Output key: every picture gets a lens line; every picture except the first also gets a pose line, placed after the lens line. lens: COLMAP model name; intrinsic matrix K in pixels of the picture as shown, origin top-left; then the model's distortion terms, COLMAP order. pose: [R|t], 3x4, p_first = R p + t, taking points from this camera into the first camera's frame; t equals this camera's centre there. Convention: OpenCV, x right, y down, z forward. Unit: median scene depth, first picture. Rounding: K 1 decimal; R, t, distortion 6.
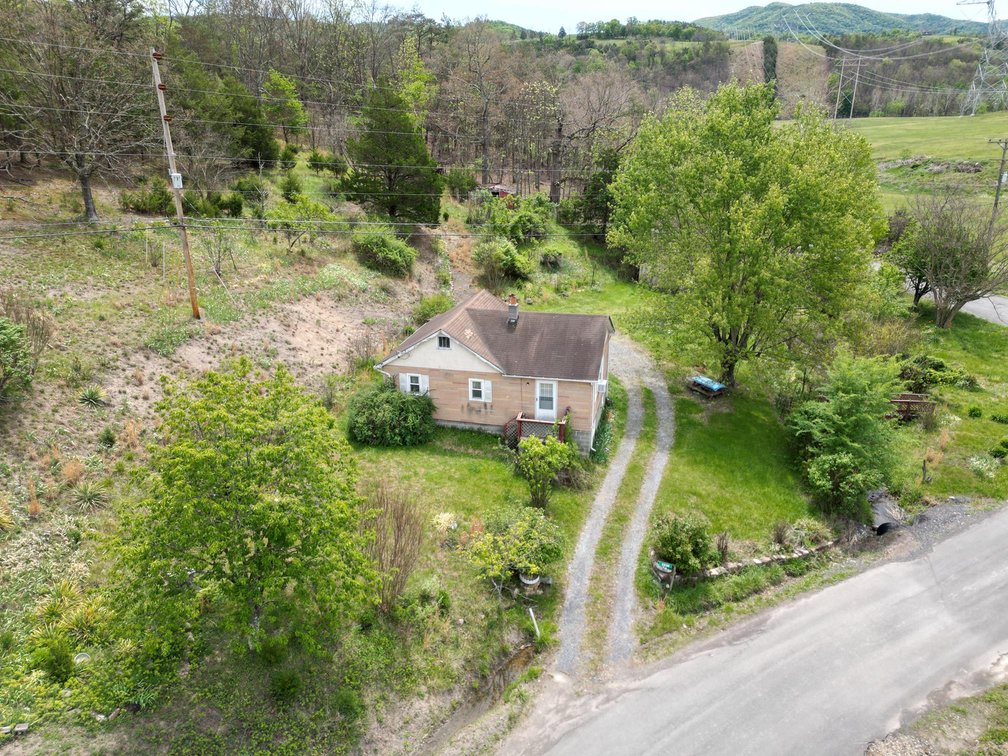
lens RADIAL K [[700.4, 0, 504.0], [0, 700.4, 378.0], [0, 0, 1]] dist [0.091508, -0.087270]
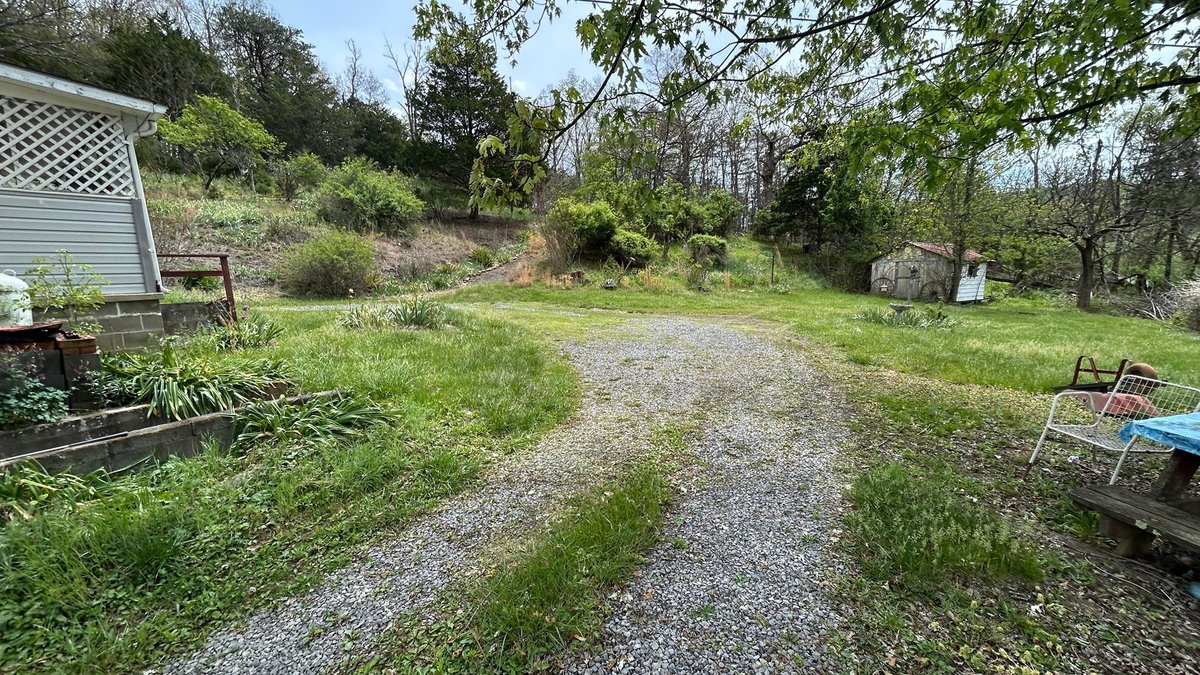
lens RADIAL K [[480.6, 0, 600.0], [0, 480.6, 337.5], [0, 0, 1]] dist [0.000526, -0.000029]
pose [[0.919727, 0.000061, -0.392560, 0.282931], [-0.091851, 0.972275, -0.215045, 0.010714], [0.381663, 0.233840, 0.894233, 1.142664]]
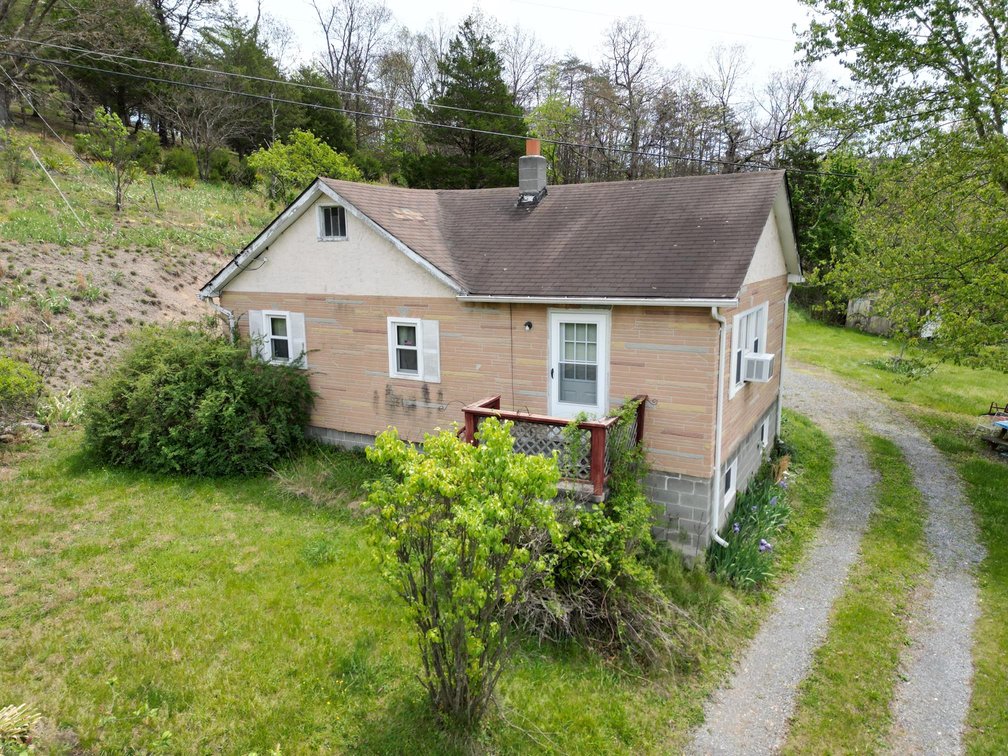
lens RADIAL K [[700.4, 0, 504.0], [0, 700.4, 378.0], [0, 0, 1]] dist [0.091508, -0.087270]
pose [[0.967767, 0.047954, -0.247239, 0.106164], [-0.090652, 0.982231, -0.164328, 0.089332], [0.234966, 0.181444, 0.954918, 0.640326]]
